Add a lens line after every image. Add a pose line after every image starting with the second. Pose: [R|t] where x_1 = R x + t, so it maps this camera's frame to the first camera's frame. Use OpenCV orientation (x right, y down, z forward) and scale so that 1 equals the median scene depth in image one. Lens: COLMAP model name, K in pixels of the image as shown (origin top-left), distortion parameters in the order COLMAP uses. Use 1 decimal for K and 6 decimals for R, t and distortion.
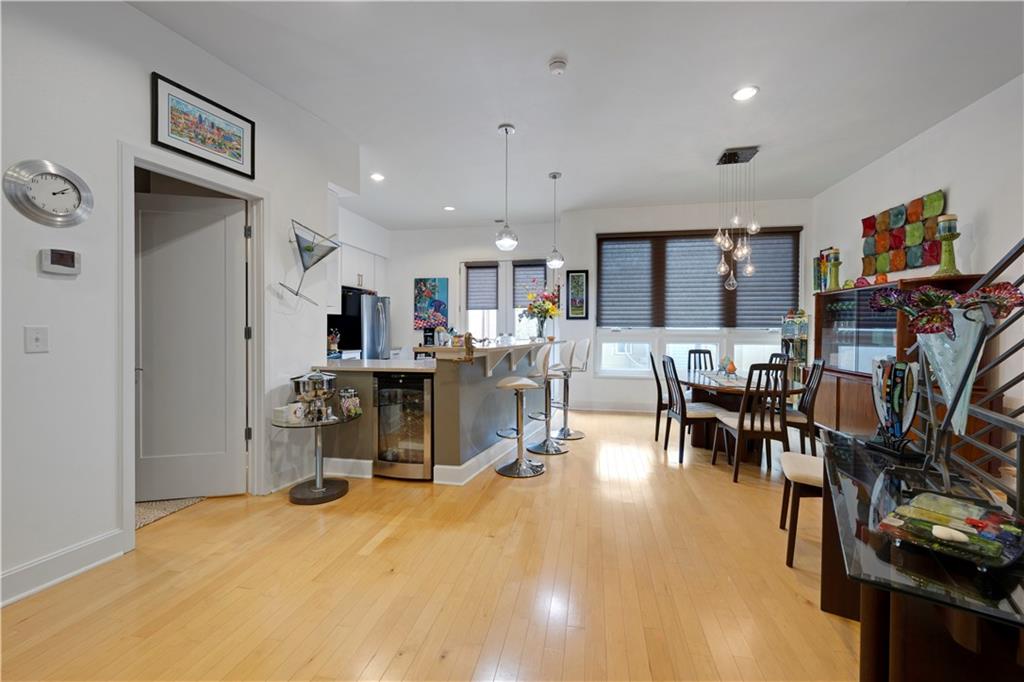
lens RADIAL K [[408.3, 0, 510.3], [0, 408.3, 331.4], [0, 0, 1]] dist [-0.002087, -0.000291]
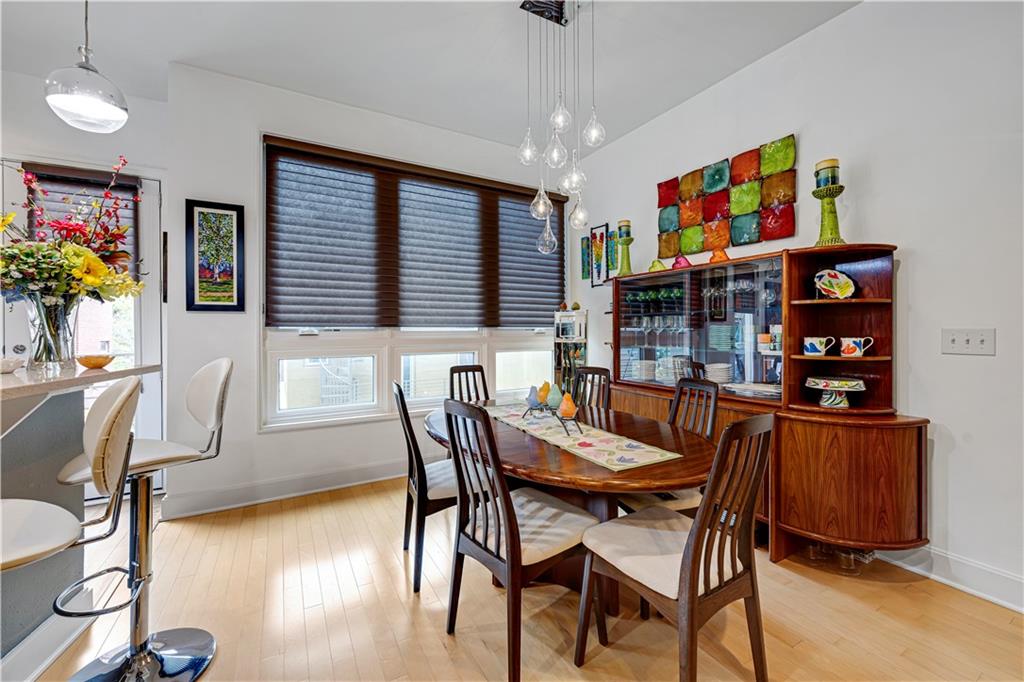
lens RADIAL K [[408.3, 0, 510.3], [0, 408.3, 331.4], [0, 0, 1]] dist [-0.002087, -0.000291]
pose [[0.753431, -0.009901, 0.657453, 0.131907], [0.014207, 0.999898, -0.001223, -0.001915], [-0.657374, 0.010262, 0.753495, 0.525064]]
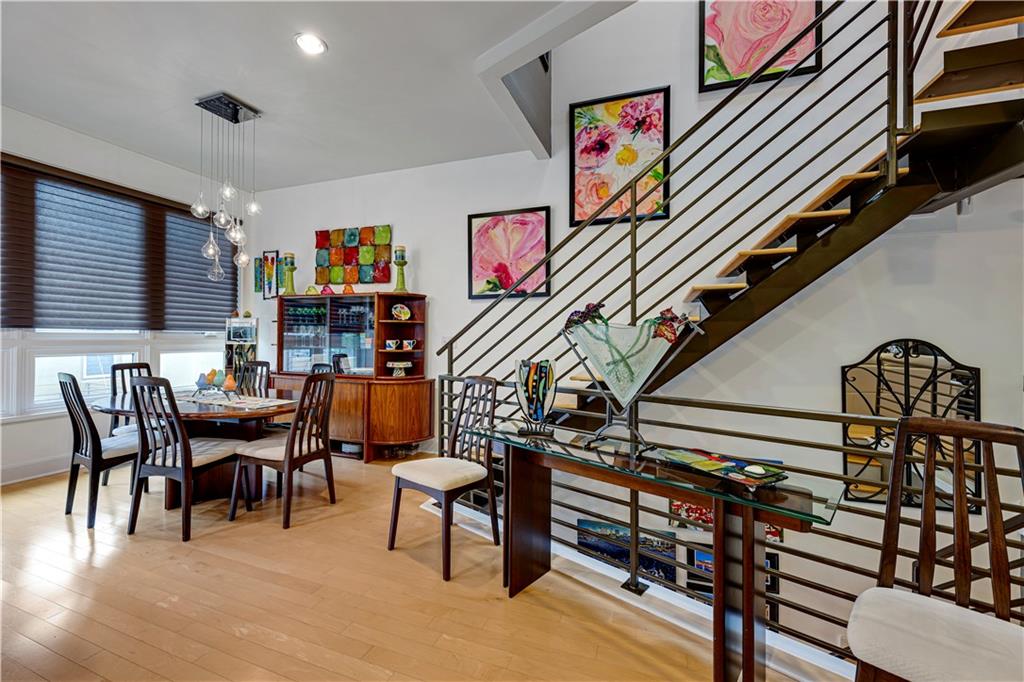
lens RADIAL K [[407.3, 0, 511.3], [0, 407.3, 336.5], [0, 0, 1]] dist [-0.000931, -0.000126]
pose [[0.150762, -0.003731, 0.988563, -0.099804], [0.000170, 0.999993, 0.003748, -0.001624], [-0.988570, -0.000397, 0.150761, 0.285059]]
